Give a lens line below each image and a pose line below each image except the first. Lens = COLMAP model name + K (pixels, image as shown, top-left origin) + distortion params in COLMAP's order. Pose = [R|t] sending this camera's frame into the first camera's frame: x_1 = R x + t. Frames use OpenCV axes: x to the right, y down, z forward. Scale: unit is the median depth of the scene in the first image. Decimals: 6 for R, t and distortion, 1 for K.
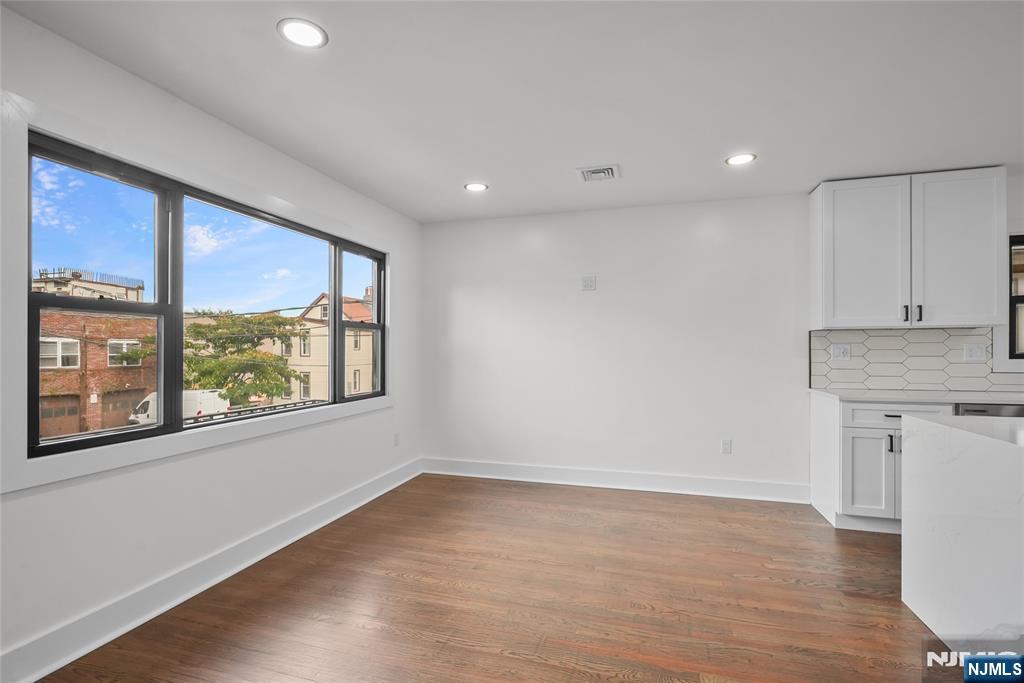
lens RADIAL K [[484.6, 0, 508.6], [0, 484.6, 349.3], [0, 0, 1]] dist [-0.001083, 0.001253]
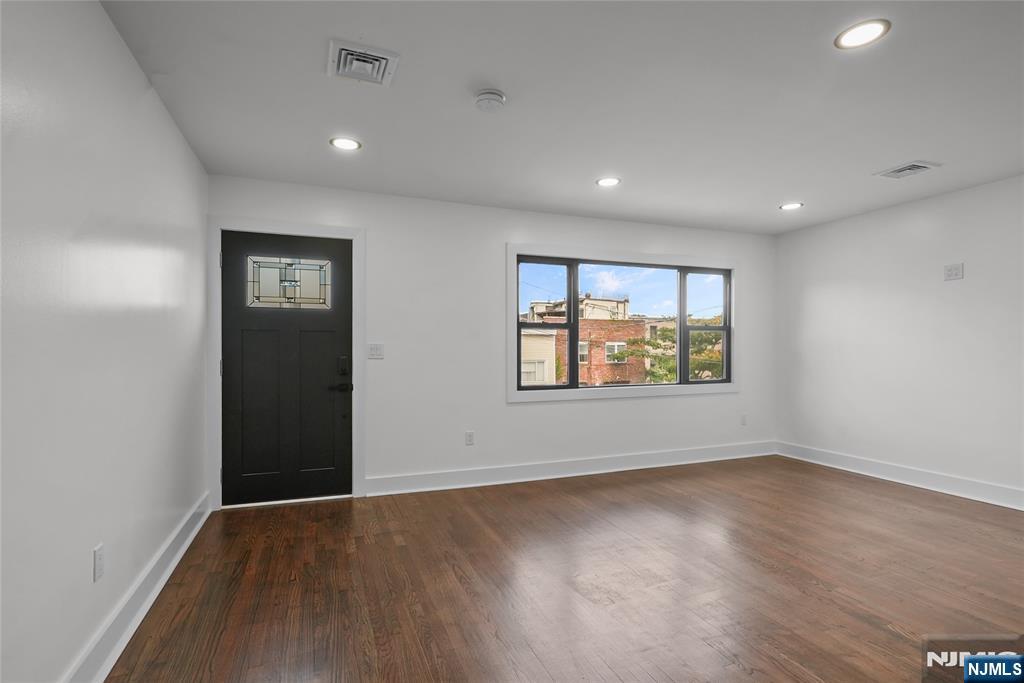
lens RADIAL K [[484.6, 0, 497.4], [0, 484.6, 354.9], [0, 0, 1]] dist [-0.001083, 0.001253]
pose [[0.603750, 0.008317, -0.797131, 0.461544], [-0.000632, 0.999950, 0.009955, 0.012718], [0.797174, -0.005506, 0.603725, -0.284385]]
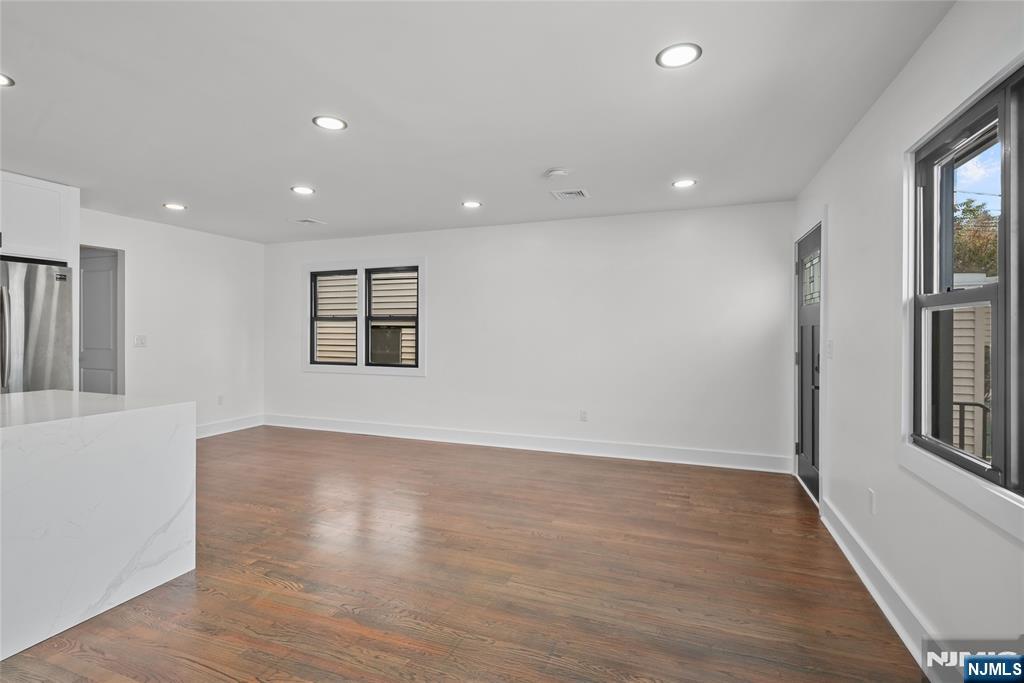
lens RADIAL K [[484.6, 0, 508.5], [0, 484.6, 331.3], [0, 0, 1]] dist [-0.001083, 0.001253]
pose [[-0.997284, -0.000405, 0.073655, -0.068274], [-0.000361, 1.000000, 0.000601, -0.017122], [-0.073655, 0.000573, -0.997284, 1.142057]]
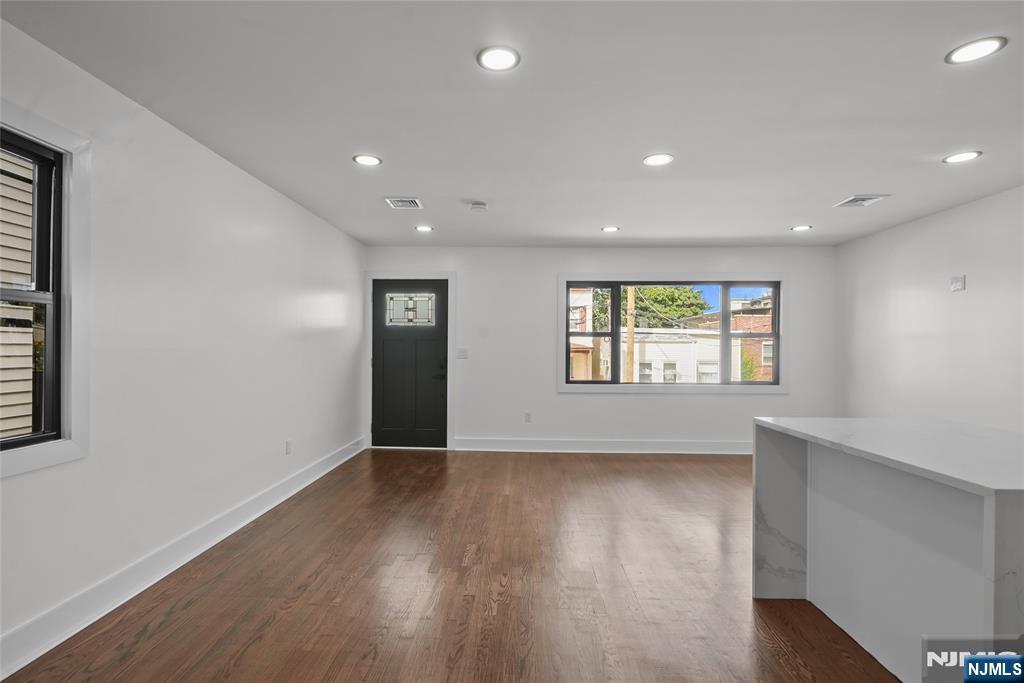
lens RADIAL K [[484.6, 0, 516.0], [0, 484.6, 356.0], [0, 0, 1]] dist [-0.001083, 0.001253]
pose [[0.266655, 0.017475, -0.963634, 1.057242], [-0.006858, 0.999845, 0.016234, -0.003586], [0.963768, 0.002280, 0.266733, -0.097805]]
